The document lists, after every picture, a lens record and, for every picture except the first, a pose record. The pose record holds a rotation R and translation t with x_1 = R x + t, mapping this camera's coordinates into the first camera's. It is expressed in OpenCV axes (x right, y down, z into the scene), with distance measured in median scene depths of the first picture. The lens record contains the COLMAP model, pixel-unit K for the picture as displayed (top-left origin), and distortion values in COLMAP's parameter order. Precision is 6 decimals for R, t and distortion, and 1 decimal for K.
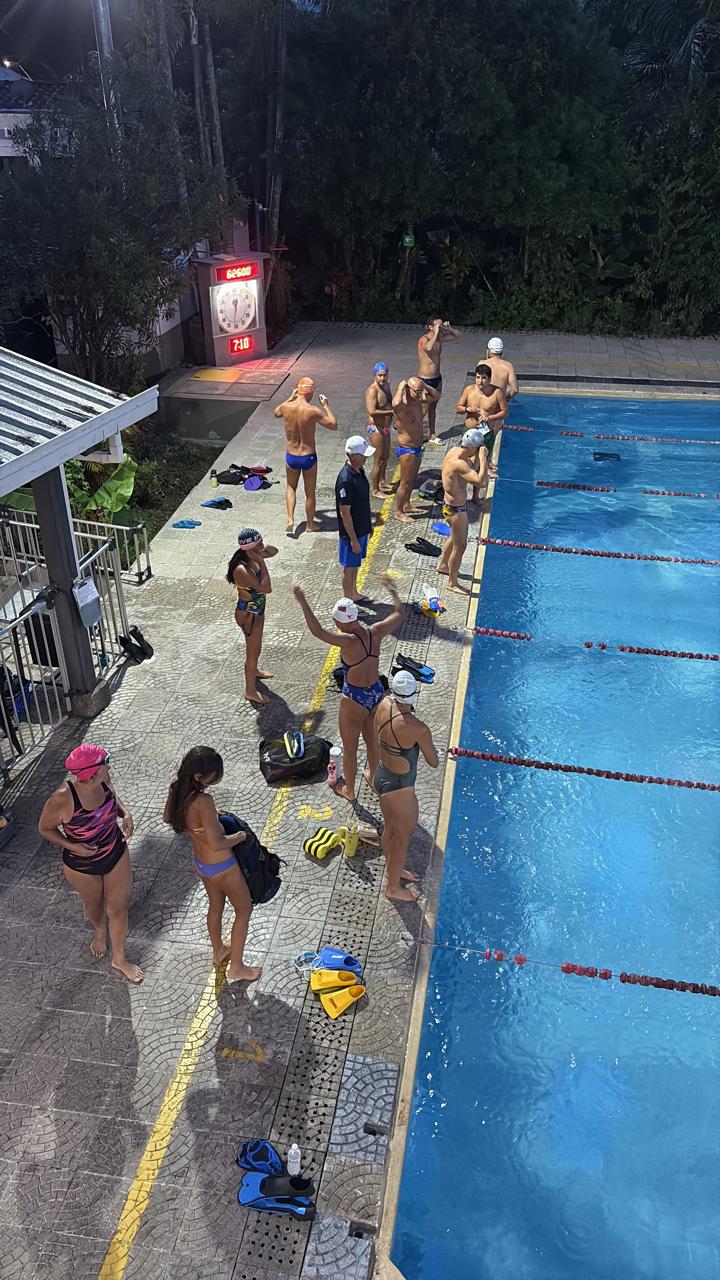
lens RADIAL K [[1004.3, 0, 360.0], [0, 1004.3, 640.0], [0, 0, 1]] dist [0.058533, -0.044359]
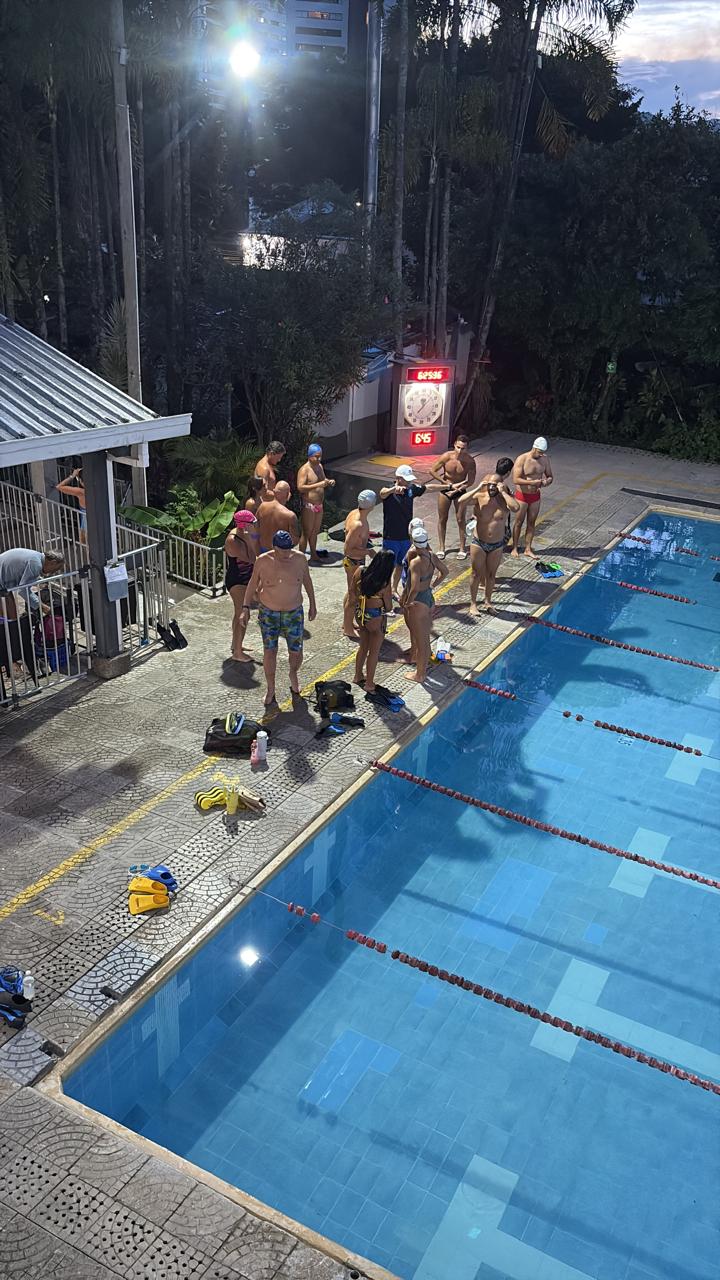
lens RADIAL K [[1004.3, 0, 360.0], [0, 1004.3, 640.0], [0, 0, 1]] dist [0.058533, -0.044359]
pose [[0.943942, 0.176124, -0.279202, 0.167192], [-0.208759, 0.973670, -0.091582, 0.037992], [0.255721, 0.144734, 0.955855, -0.038083]]
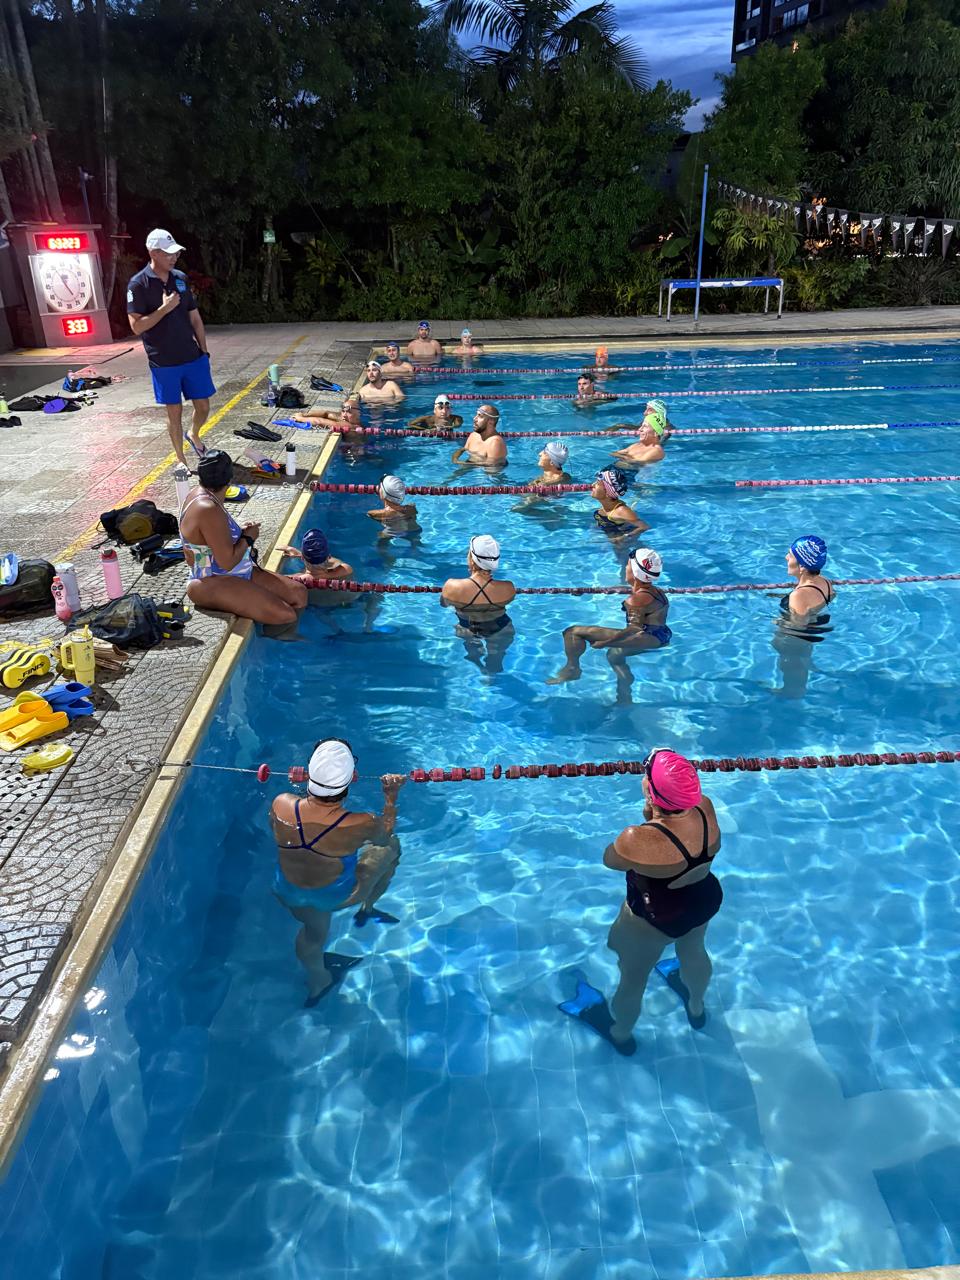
lens RADIAL K [[969.7, 0, 480.0], [0, 969.7, 640.0], [0, 0, 1]] dist [0.014755, 0.004814]
pose [[0.980363, -0.091495, 0.174689, 0.055395], [0.111605, 0.987758, -0.108988, 0.113412], [-0.162579, 0.126344, 0.978573, 0.146022]]
